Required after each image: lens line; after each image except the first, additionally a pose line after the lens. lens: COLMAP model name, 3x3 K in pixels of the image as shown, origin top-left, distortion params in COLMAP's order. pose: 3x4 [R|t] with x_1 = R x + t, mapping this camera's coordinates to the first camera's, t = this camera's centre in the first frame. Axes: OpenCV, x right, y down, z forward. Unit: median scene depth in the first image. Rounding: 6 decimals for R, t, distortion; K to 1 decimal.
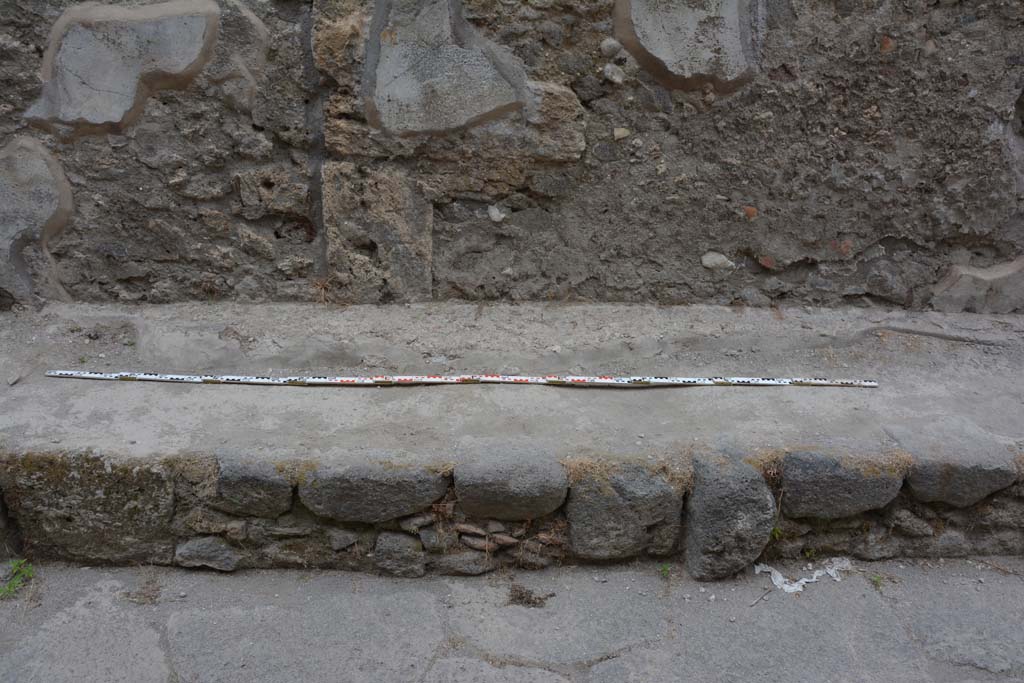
lens RADIAL K [[790.6, 0, 512.0], [0, 790.6, 341.5], [0, 0, 1]] dist [-0.164332, 0.116373]
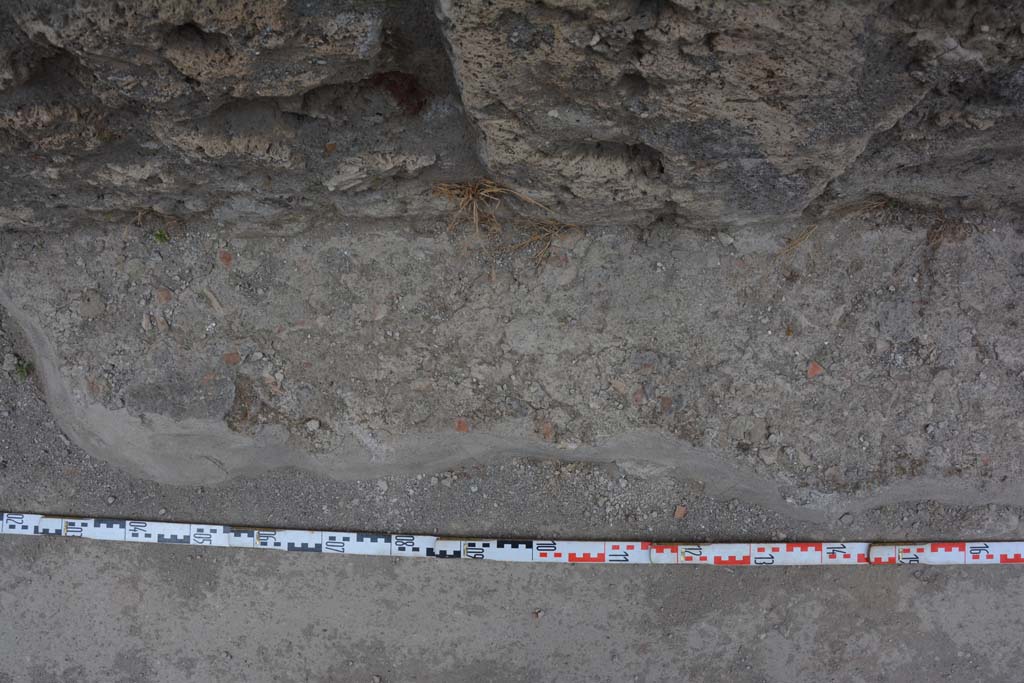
lens RADIAL K [[790.6, 0, 512.0], [0, 790.6, 341.5], [0, 0, 1]] dist [-0.164332, 0.116373]
pose [[0.993646, 0.049355, -0.101156, -0.195750], [0.055509, 0.566948, 0.821881, -0.314904], [0.097914, -0.822273, 0.560606, 0.794910]]
